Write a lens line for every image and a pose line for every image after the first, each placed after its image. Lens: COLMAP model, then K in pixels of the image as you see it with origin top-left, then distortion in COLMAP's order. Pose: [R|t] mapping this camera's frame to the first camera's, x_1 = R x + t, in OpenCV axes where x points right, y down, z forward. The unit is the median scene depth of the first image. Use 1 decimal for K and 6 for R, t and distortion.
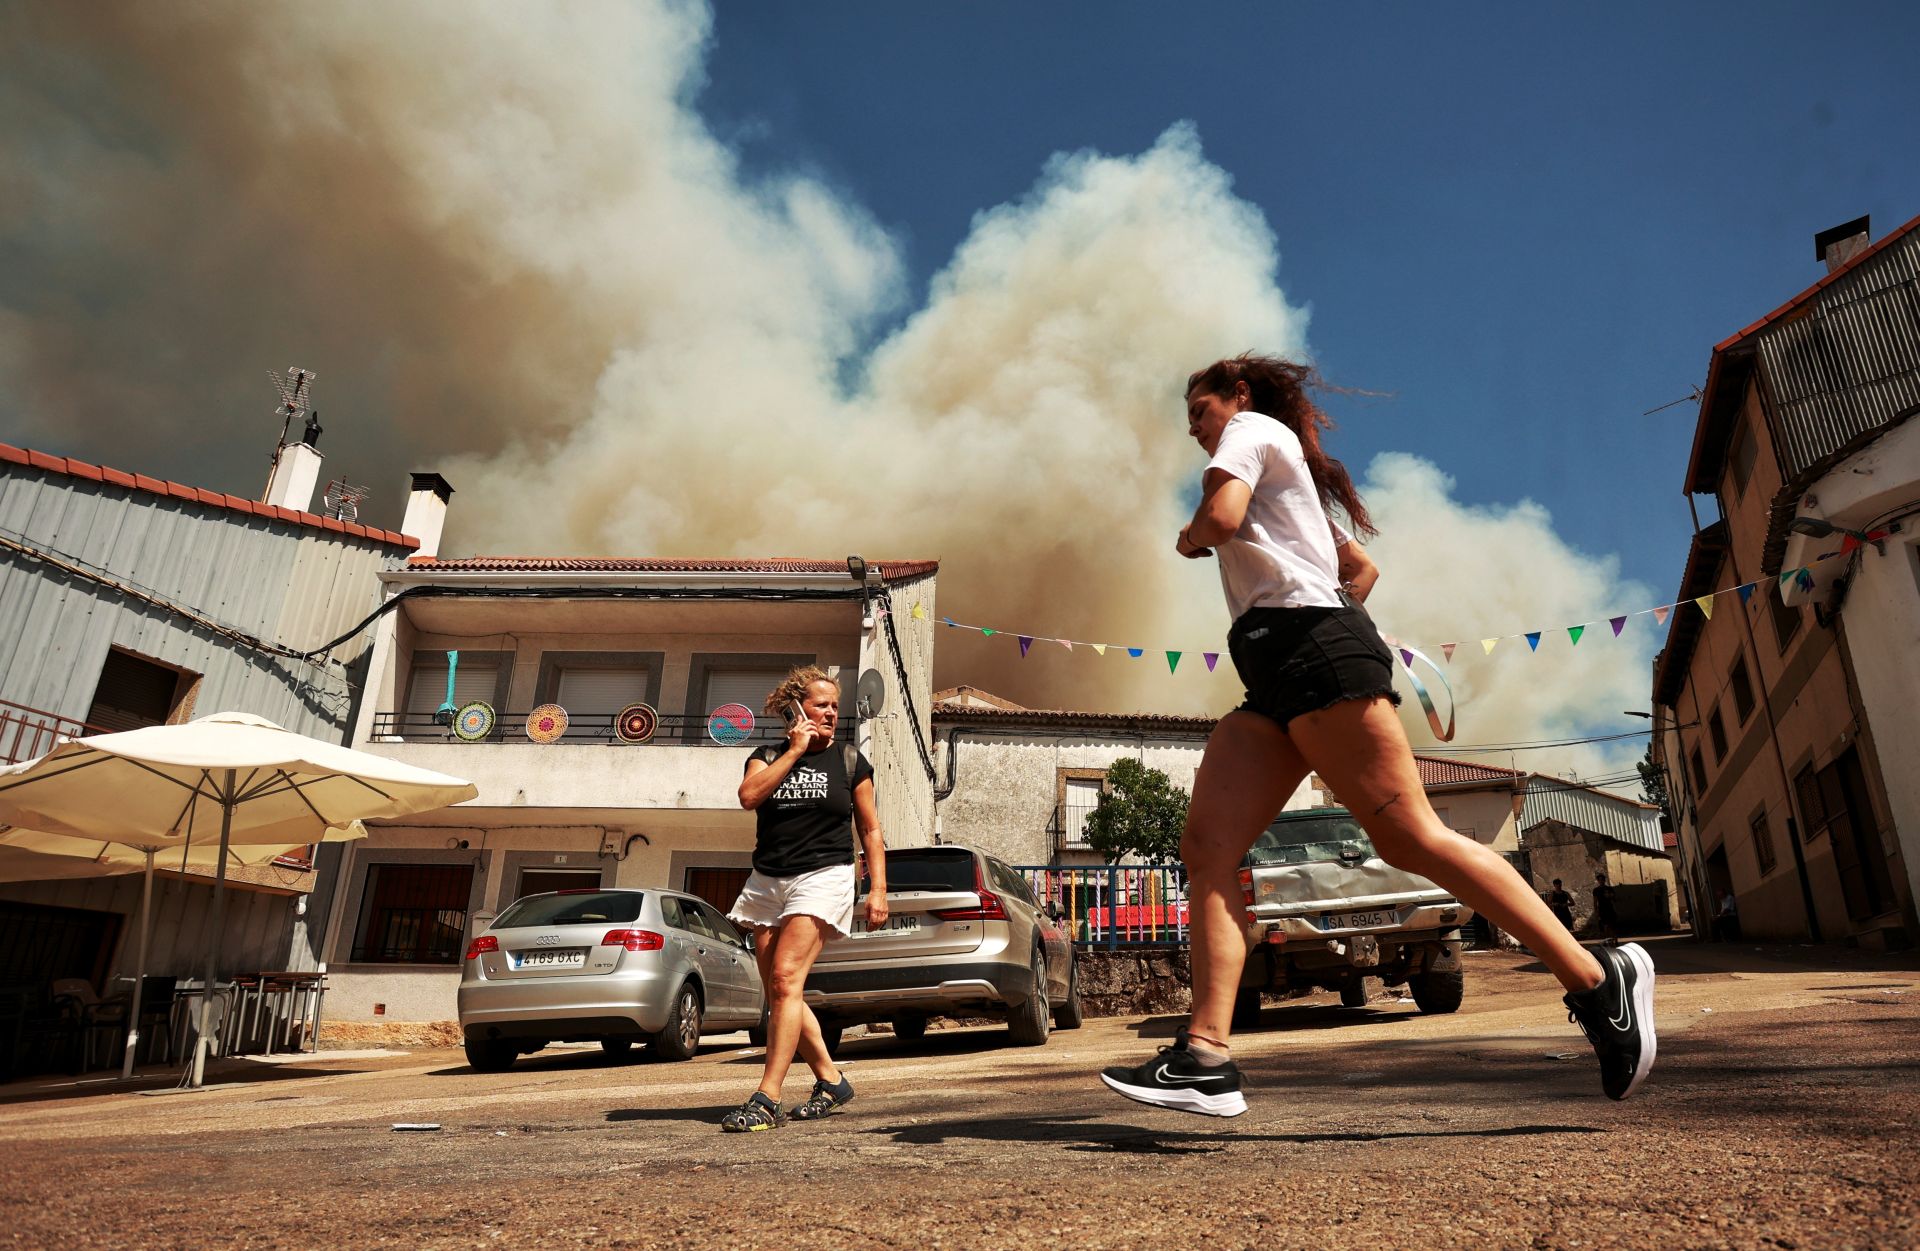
lens RADIAL K [[1023.4, 0, 1028.7], [0, 1023.4, 699.7], [0, 0, 1]] dist [-0.081206, 0.039692]
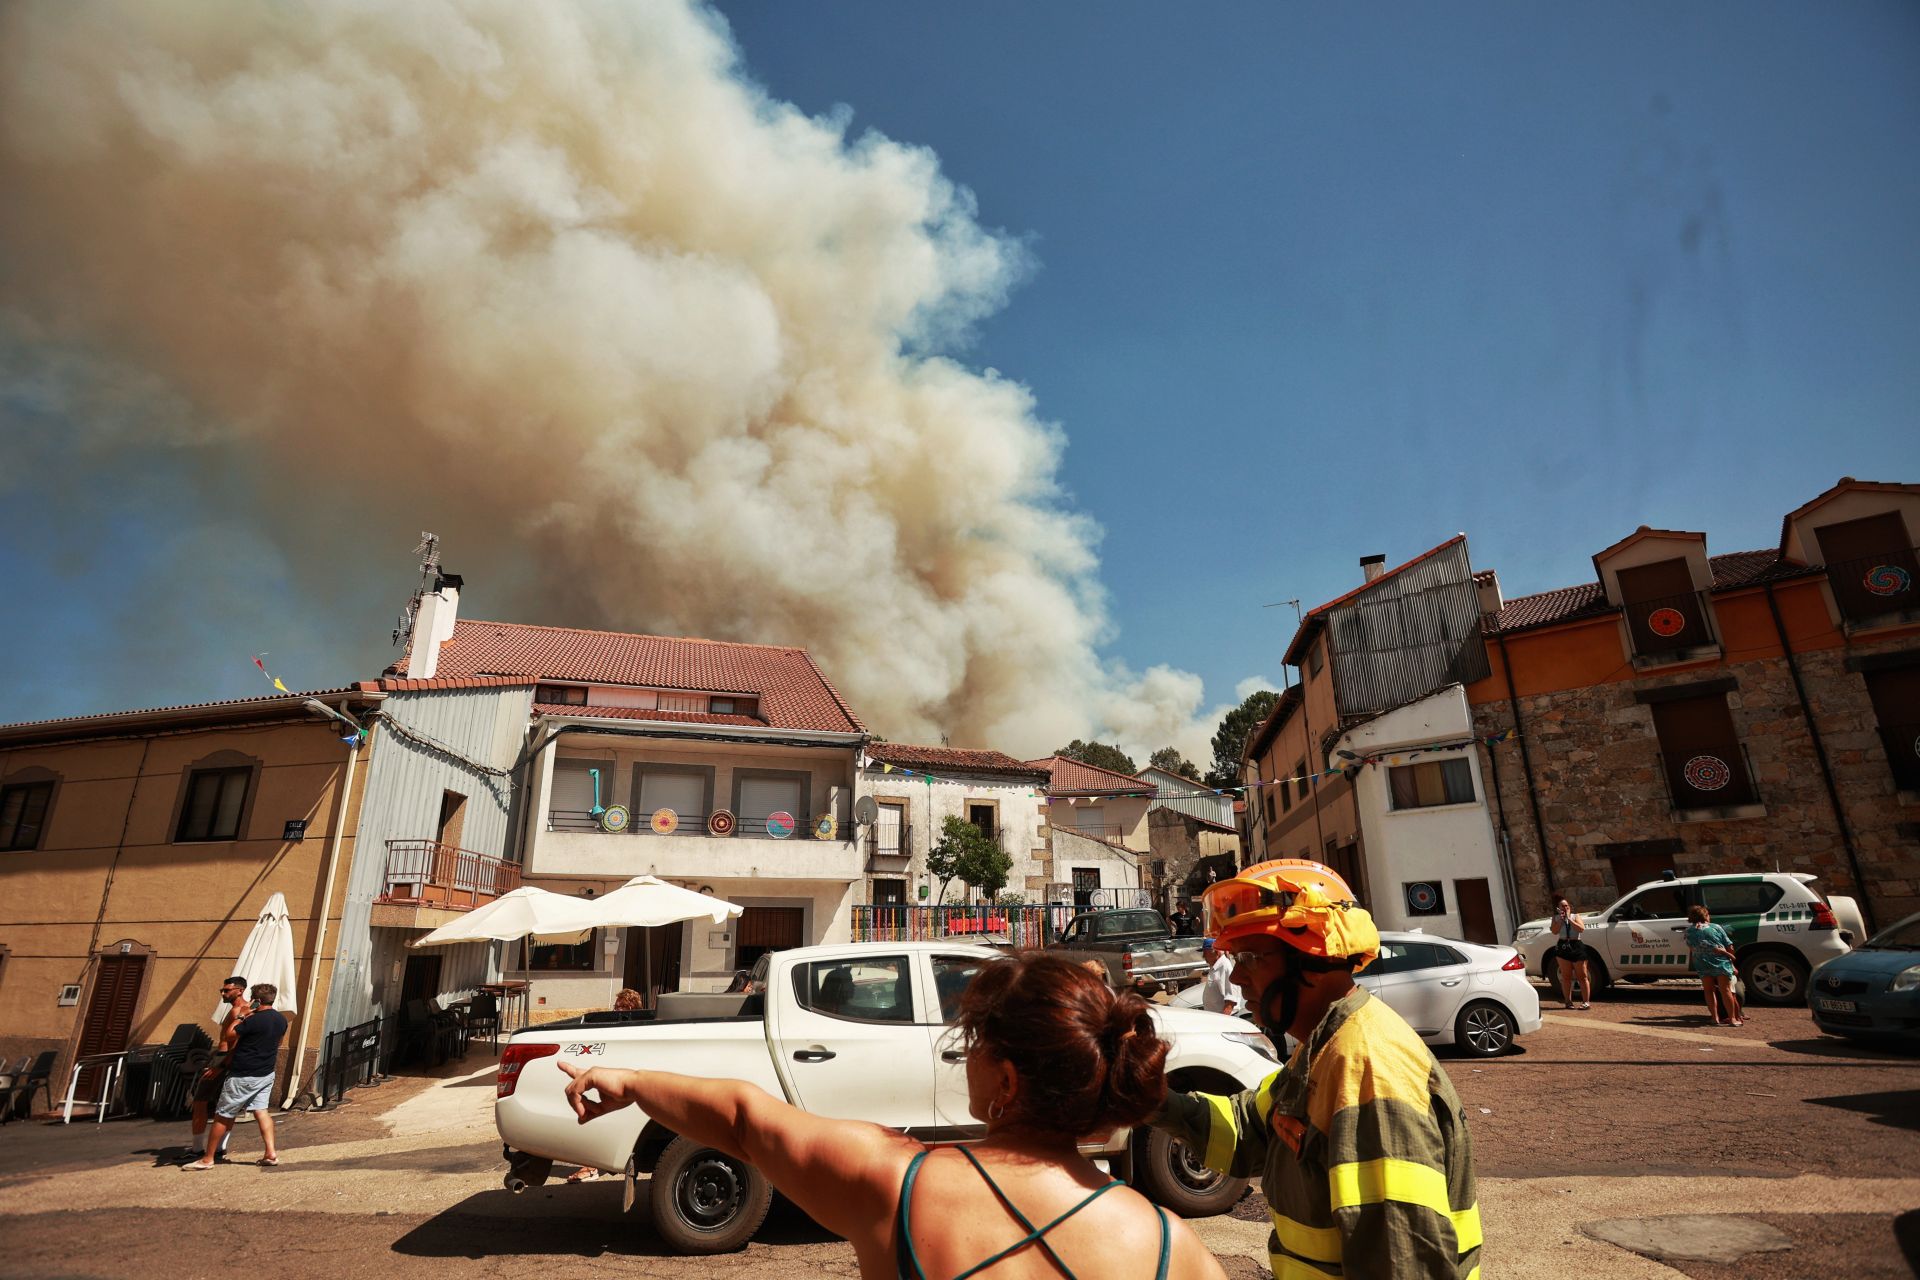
lens RADIAL K [[927.6, 0, 934.2], [0, 927.6, 641.2], [0, 0, 1]] dist [-0.079701, 0.036463]
pose [[0.964001, 0.072694, 0.255768, -0.453618], [-0.073857, 0.997256, -0.005068, -0.284101], [-0.255435, -0.014005, 0.966725, -0.518921]]
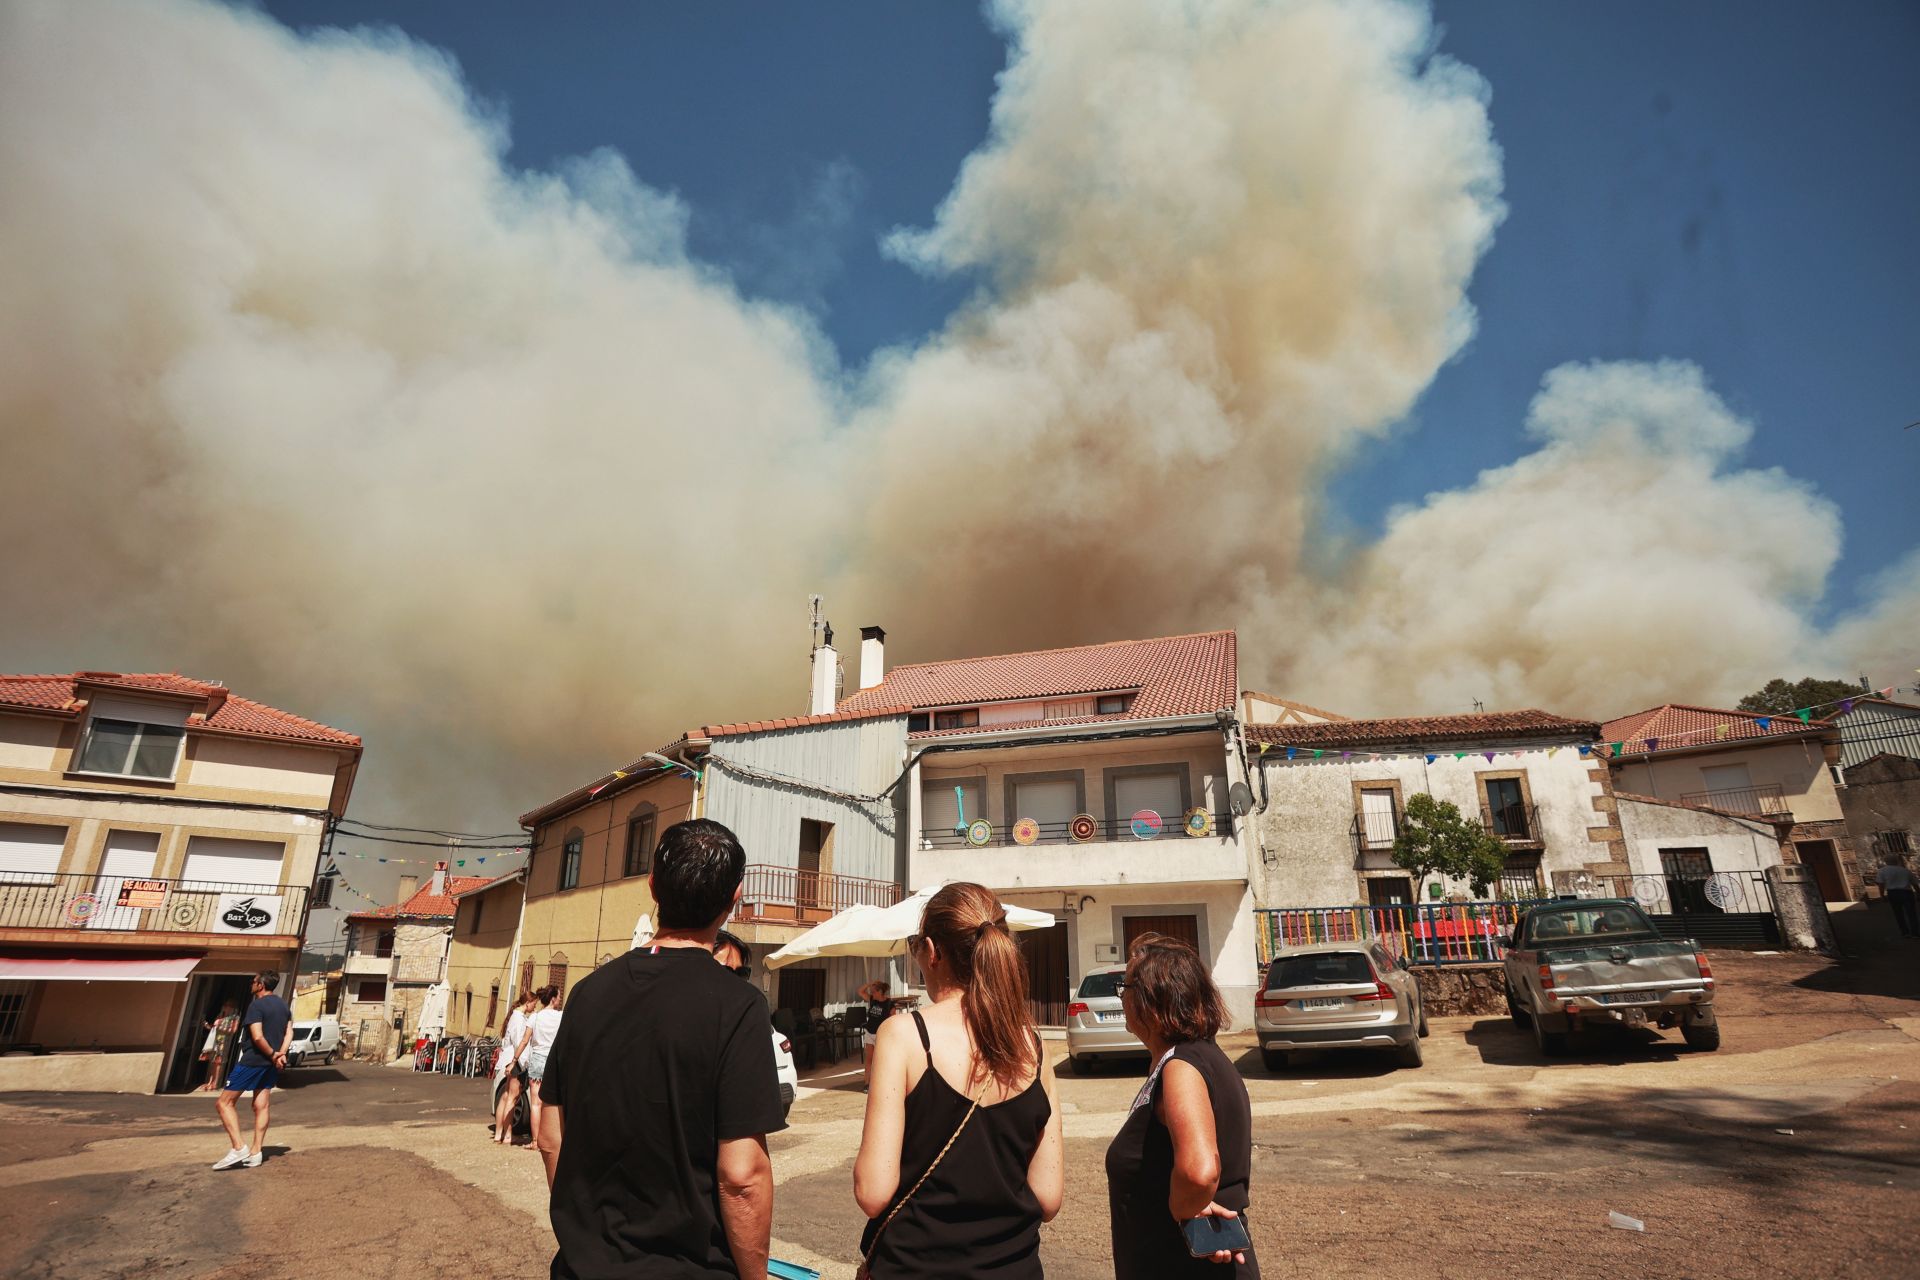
lens RADIAL K [[927.6, 0, 934.2], [0, 927.6, 641.2], [0, 0, 1]] dist [-0.079701, 0.036463]
pose [[0.930929, -0.122832, -0.343925, -0.080452], [0.117886, 0.992398, -0.035339, -0.232477], [0.345651, -0.007645, 0.938332, -0.388202]]
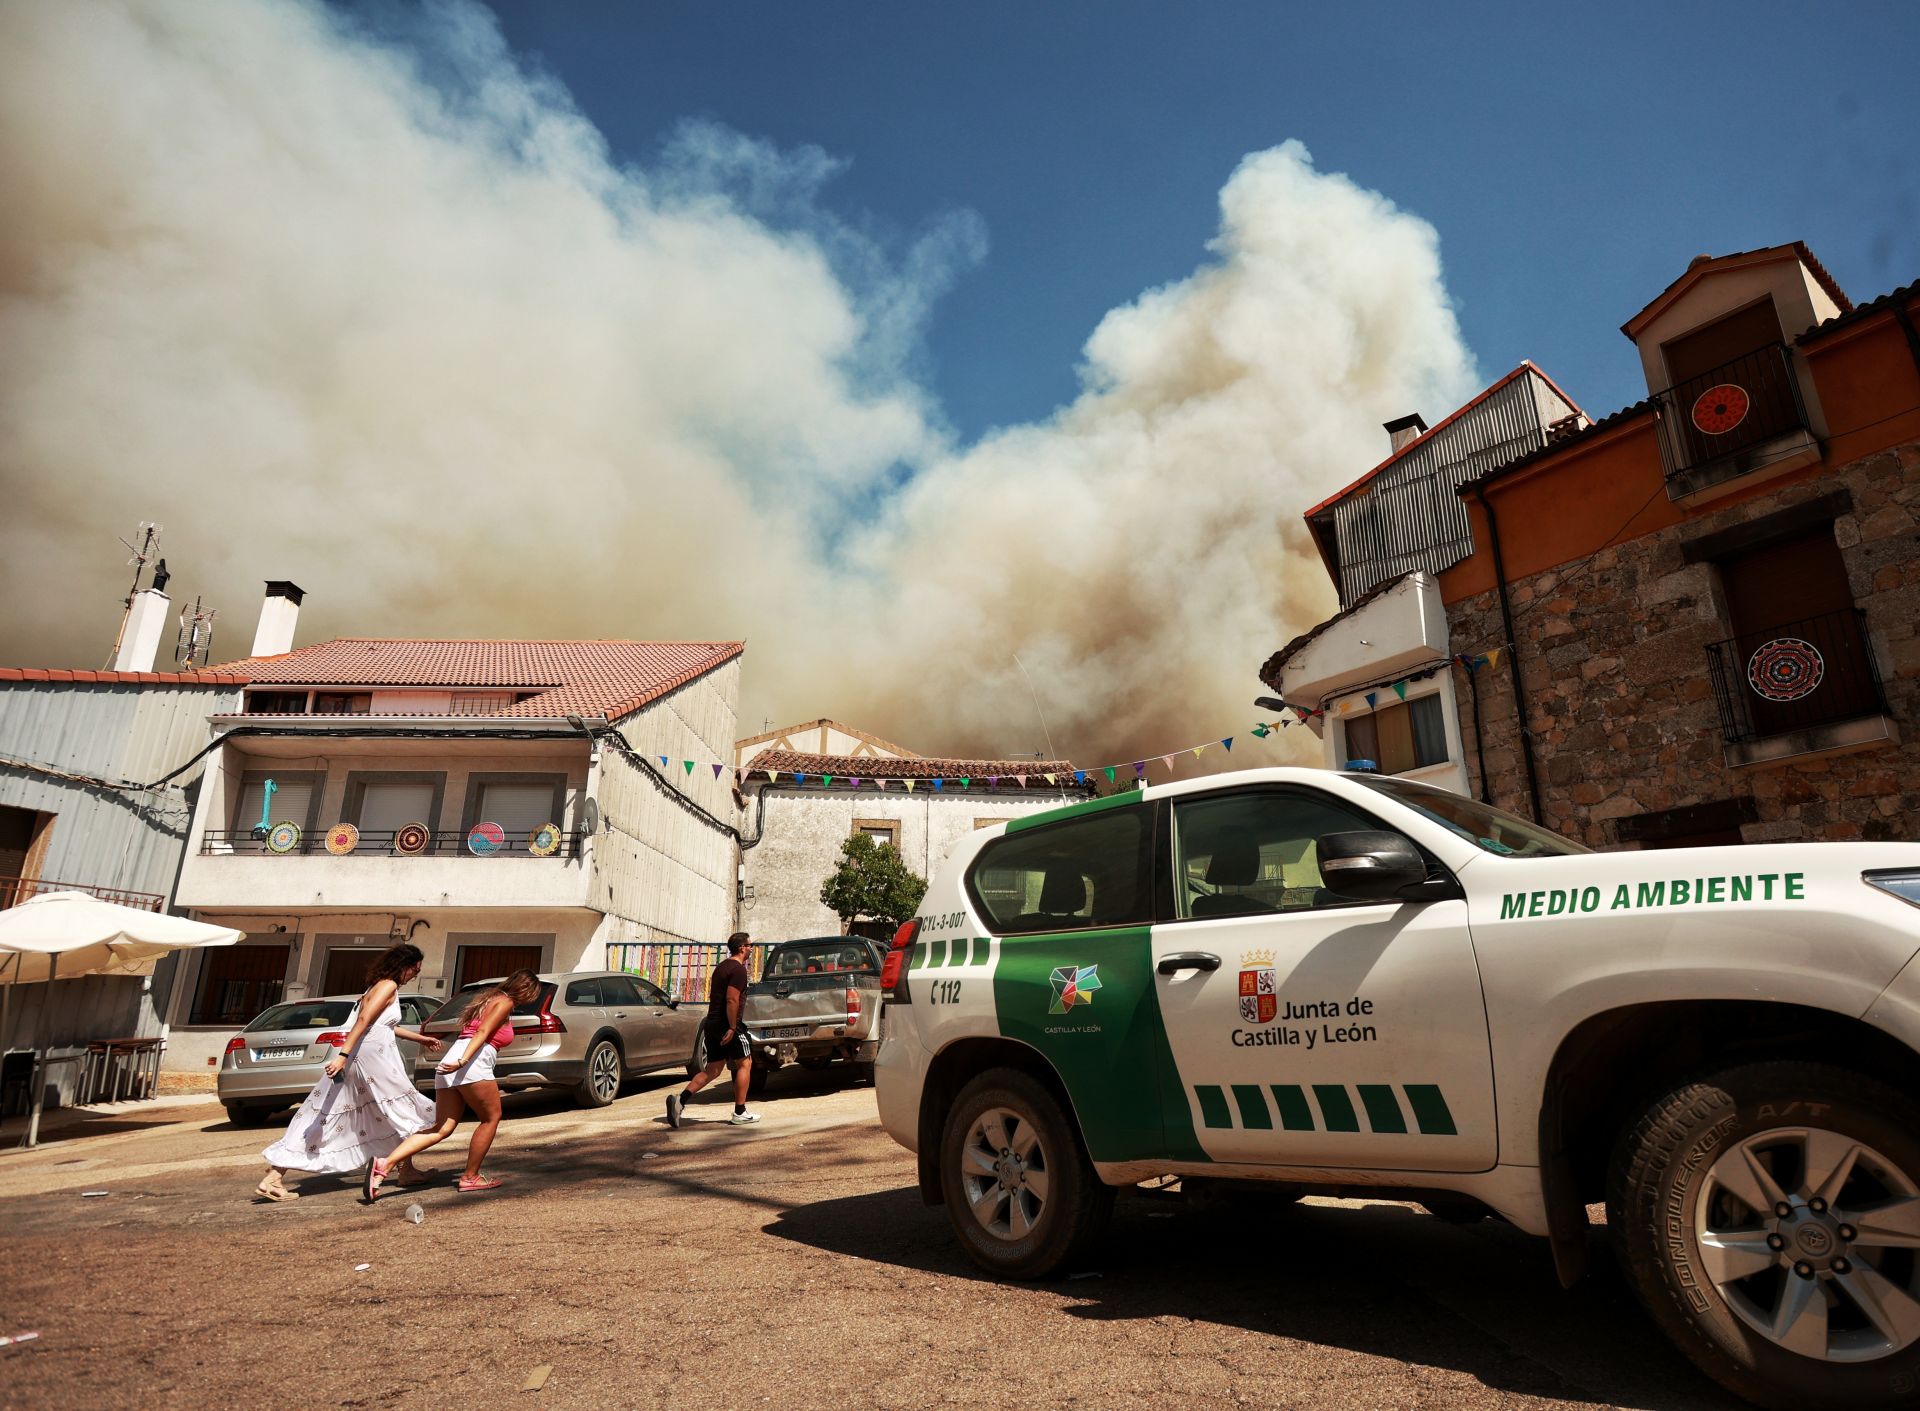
lens RADIAL K [[1035.2, 0, 1030.1], [0, 1035.2, 697.8], [0, 0, 1]] dist [-0.071801, 0.031591]
pose [[0.999277, -0.003551, 0.037857, 0.350573], [0.002734, 0.999763, 0.021612, -0.180148], [-0.037925, -0.021493, 0.999049, -0.315316]]
